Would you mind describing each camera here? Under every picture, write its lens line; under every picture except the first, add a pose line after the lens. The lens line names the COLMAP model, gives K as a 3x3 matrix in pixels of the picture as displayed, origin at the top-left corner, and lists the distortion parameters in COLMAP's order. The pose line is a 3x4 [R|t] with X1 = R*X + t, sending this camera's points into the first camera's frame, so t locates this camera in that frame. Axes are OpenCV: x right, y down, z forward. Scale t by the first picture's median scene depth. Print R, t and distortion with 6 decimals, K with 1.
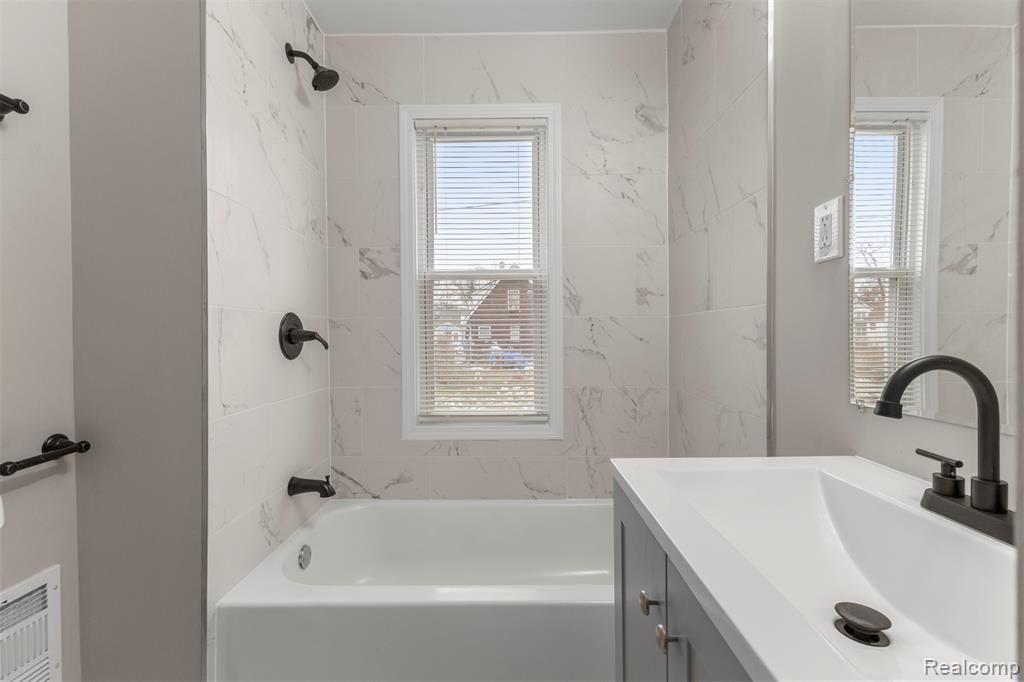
lens RADIAL K [[442.7, 0, 515.0], [0, 442.7, 338.6], [0, 0, 1]] dist [0.015934, -0.000414]
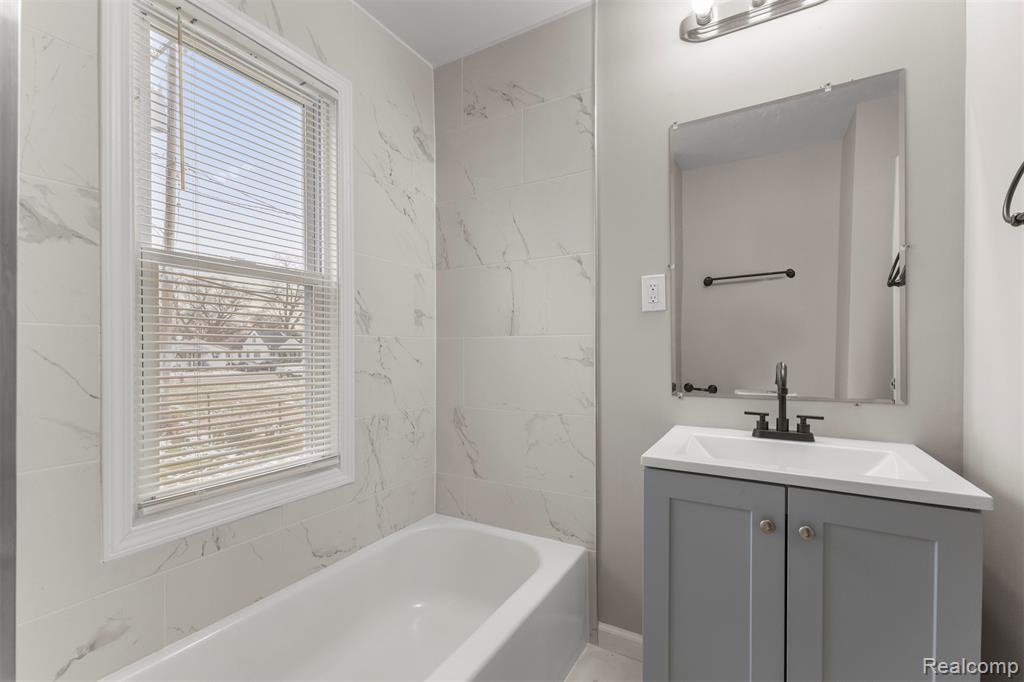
lens RADIAL K [[447.8, 0, 515.2], [0, 447.8, 351.5], [0, 0, 1]] dist [0.004212, 0.000063]
pose [[0.480986, 0.001017, 0.876728, -0.491057], [0.011248, 0.999910, -0.007330, -0.009384], [-0.876656, 0.013387, 0.480931, 0.323787]]
